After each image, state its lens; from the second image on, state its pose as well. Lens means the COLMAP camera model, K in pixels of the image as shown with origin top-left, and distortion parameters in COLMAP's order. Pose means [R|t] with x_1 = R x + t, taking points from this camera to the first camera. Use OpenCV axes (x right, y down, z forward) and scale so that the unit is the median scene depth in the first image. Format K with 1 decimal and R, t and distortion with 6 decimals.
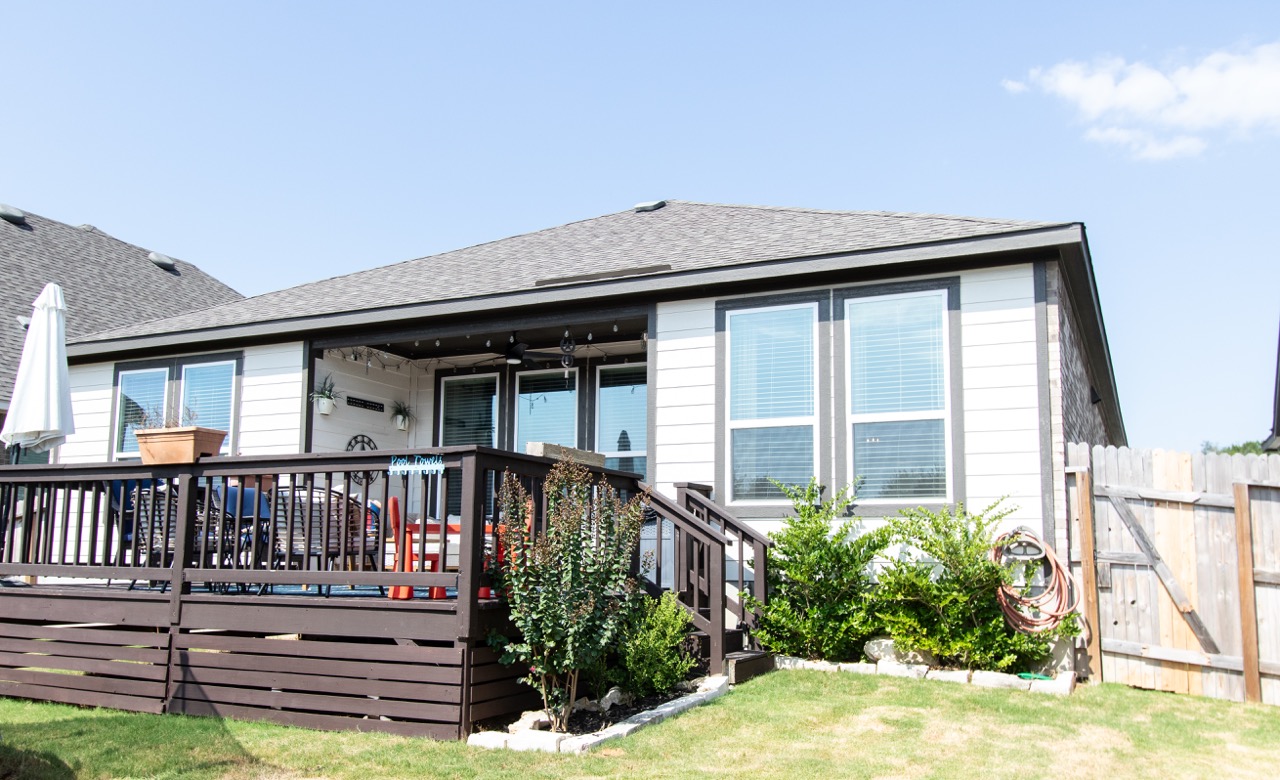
lens RADIAL K [[1062.7, 0, 640.0], [0, 1062.7, 390.0], [0, 0, 1]] dist [0.004680, 0.001515]
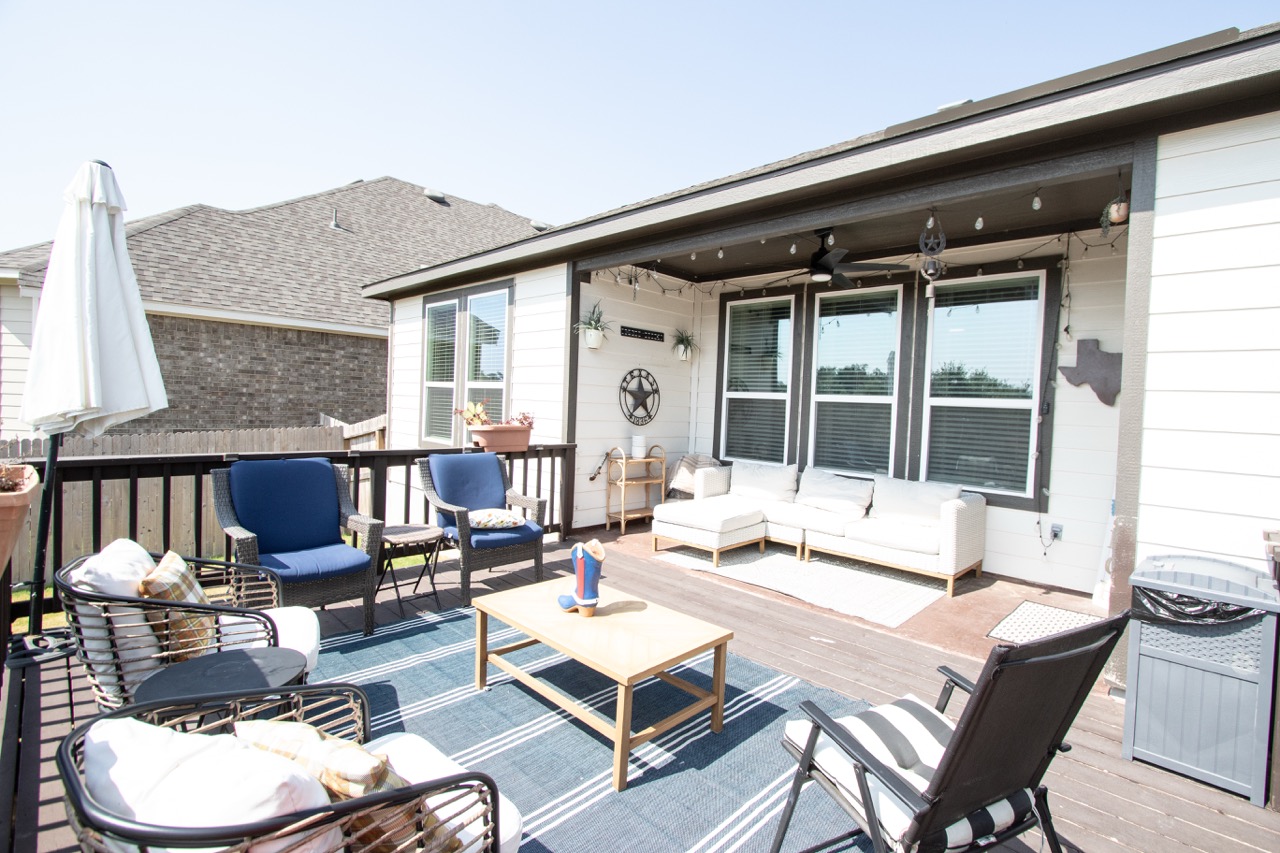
lens RADIAL K [[592.4, 0, 640.0], [0, 592.4, 426.5], [0, 0, 1]] dist [-0.015675, 0.000140]
pose [[0.944398, 0.043917, -0.325860, -0.093417], [0.019495, 0.981818, 0.188822, -0.004672], [0.328227, -0.184675, 0.926370, 0.520319]]
